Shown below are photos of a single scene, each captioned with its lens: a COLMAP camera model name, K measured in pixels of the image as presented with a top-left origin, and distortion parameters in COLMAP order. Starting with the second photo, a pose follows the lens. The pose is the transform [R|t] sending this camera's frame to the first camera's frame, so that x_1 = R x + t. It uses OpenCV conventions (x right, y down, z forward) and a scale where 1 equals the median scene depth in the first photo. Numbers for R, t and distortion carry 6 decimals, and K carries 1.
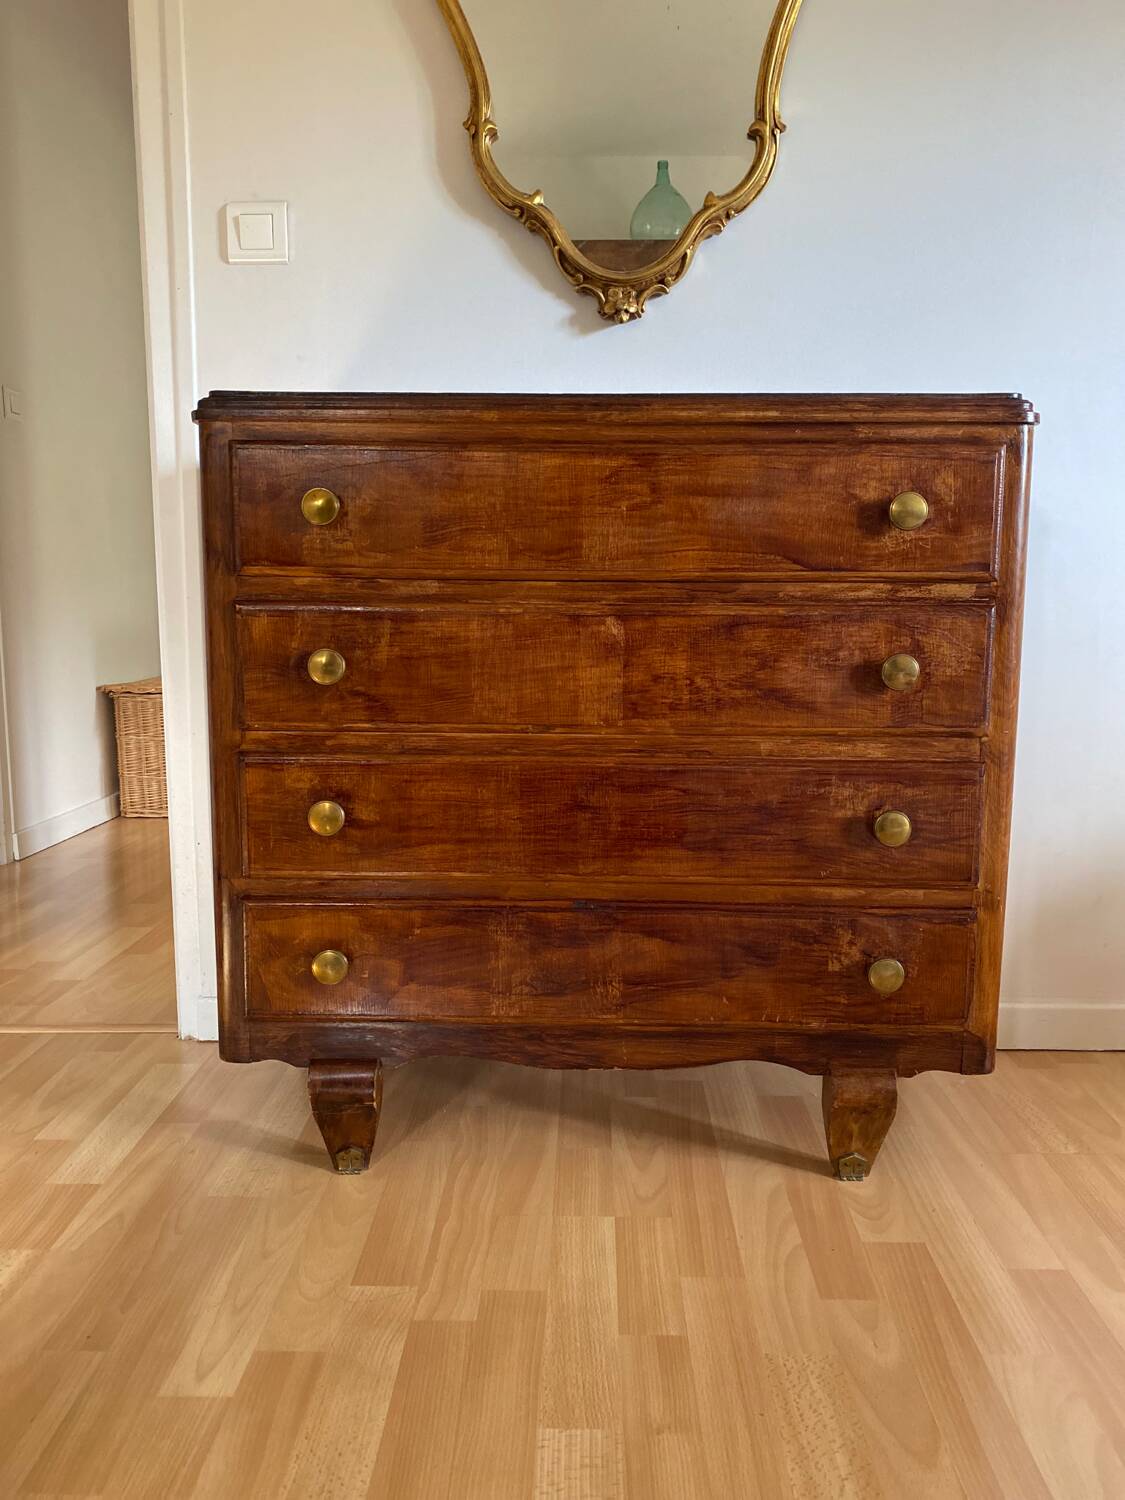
lens RADIAL K [[1133.6, 0, 573.1], [0, 1133.6, 737.7], [0, 0, 1]] dist [0.070017, -0.098875]
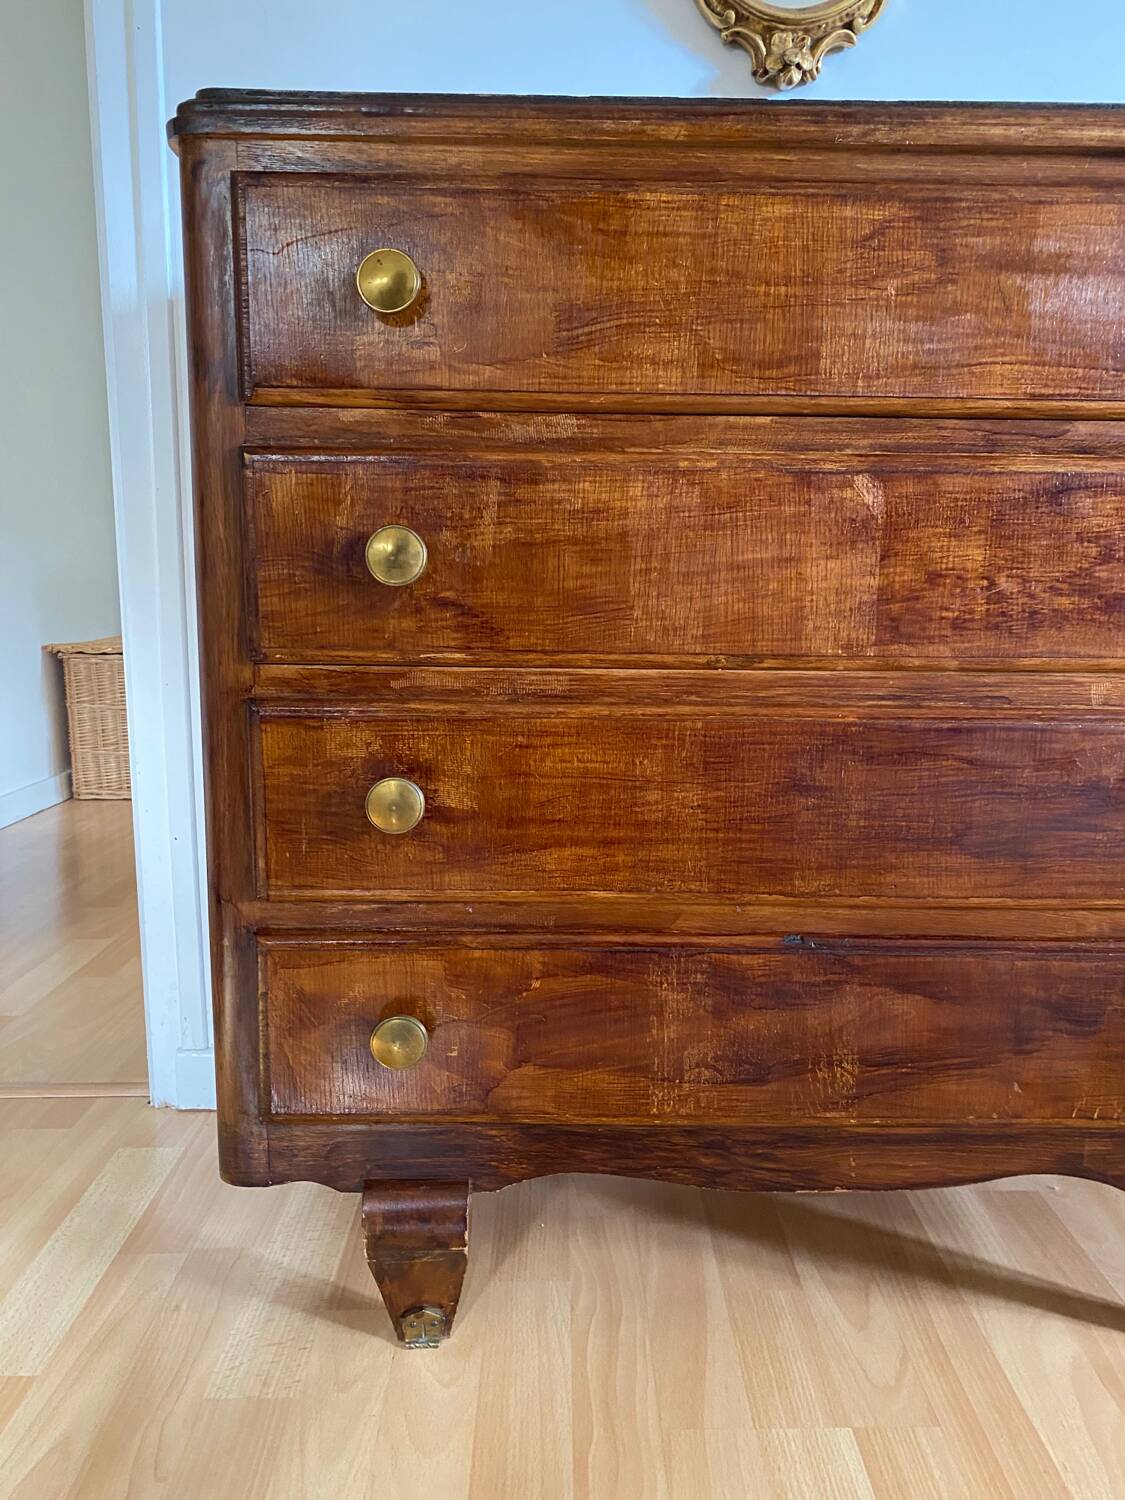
lens RADIAL K [[1133.6, 0, 582.4], [0, 1133.6, 752.7], [0, 0, 1]] dist [0.070017, -0.098875]
pose [[0.999282, -0.001339, 0.037875, -0.139340], [0.000152, 0.999509, 0.031323, 0.022768], [-0.037899, -0.031295, 0.998791, 0.384908]]
